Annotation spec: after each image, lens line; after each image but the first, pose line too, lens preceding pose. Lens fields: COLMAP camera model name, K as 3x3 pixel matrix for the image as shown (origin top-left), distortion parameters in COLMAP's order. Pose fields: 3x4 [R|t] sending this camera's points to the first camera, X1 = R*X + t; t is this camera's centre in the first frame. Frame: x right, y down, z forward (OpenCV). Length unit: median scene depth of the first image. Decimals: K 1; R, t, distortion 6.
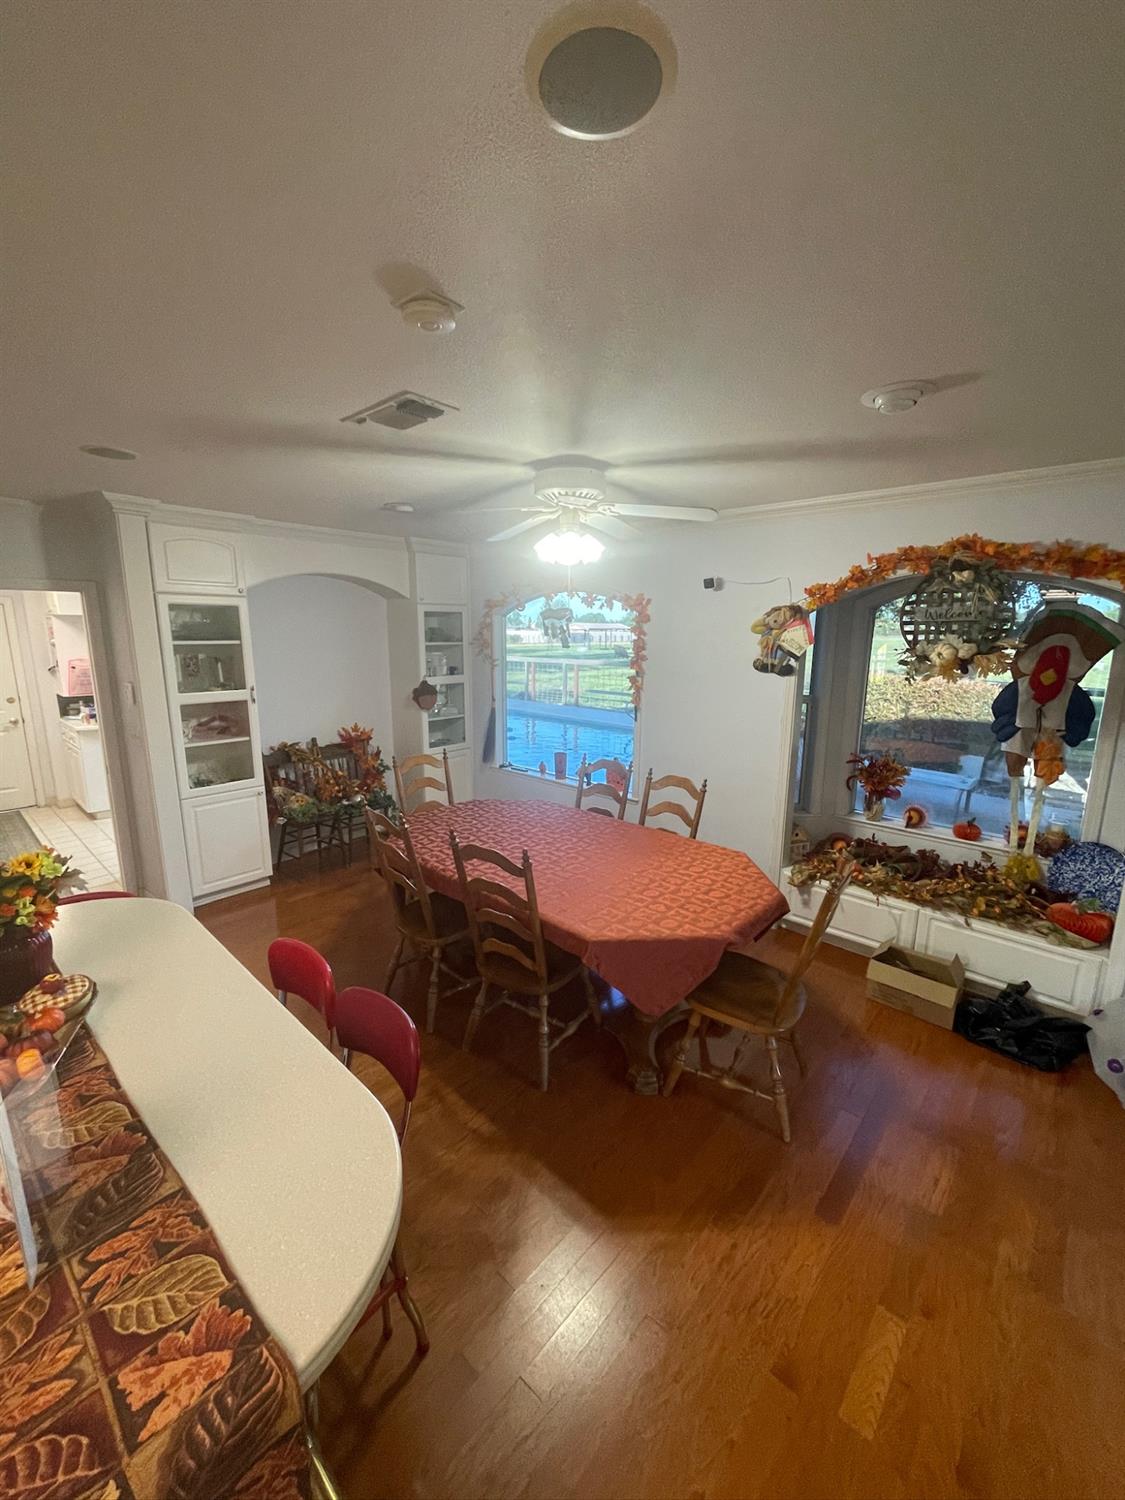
lens RADIAL K [[599.1, 0, 563.6], [0, 599.1, 749.5], [0, 0, 1]] dist [-0.002082, -0.000014]
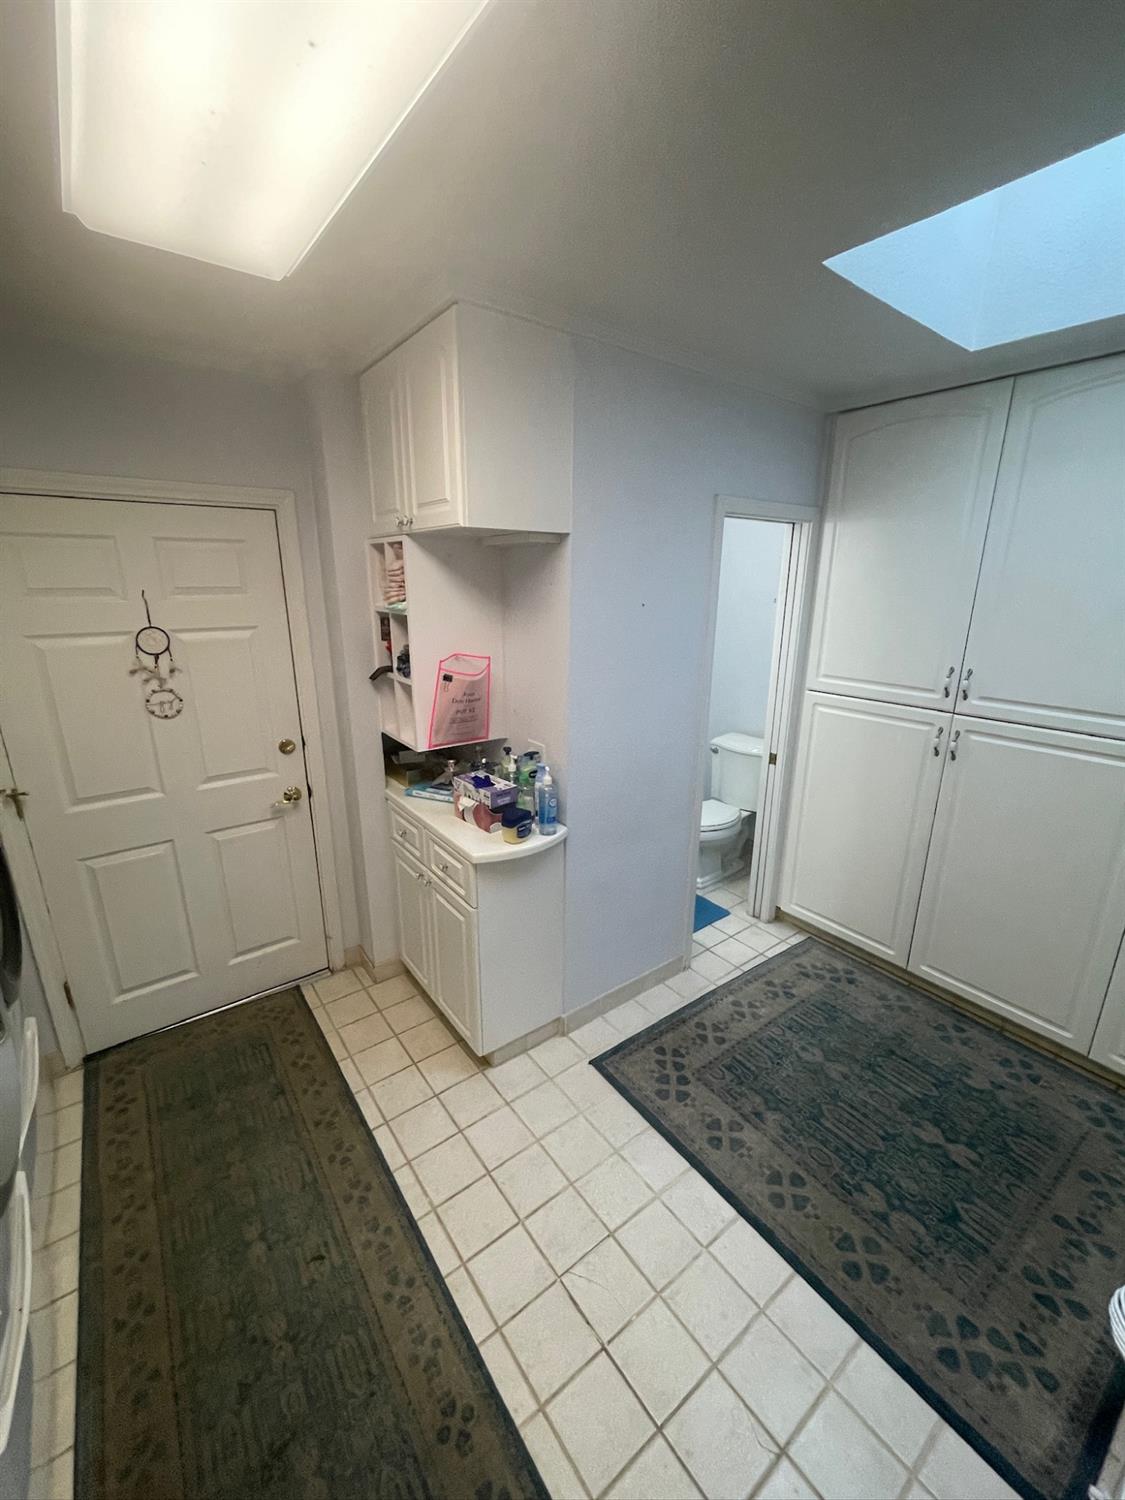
lens RADIAL K [[599.1, 0, 560.9], [0, 599.1, 750.6], [0, 0, 1]] dist [-0.002082, -0.000014]
pose [[0.982873, 0.050702, -0.177171, -0.644211], [-0.036204, 0.995797, 0.084126, -0.121244], [0.180692, -0.076271, 0.980578, 0.603948]]
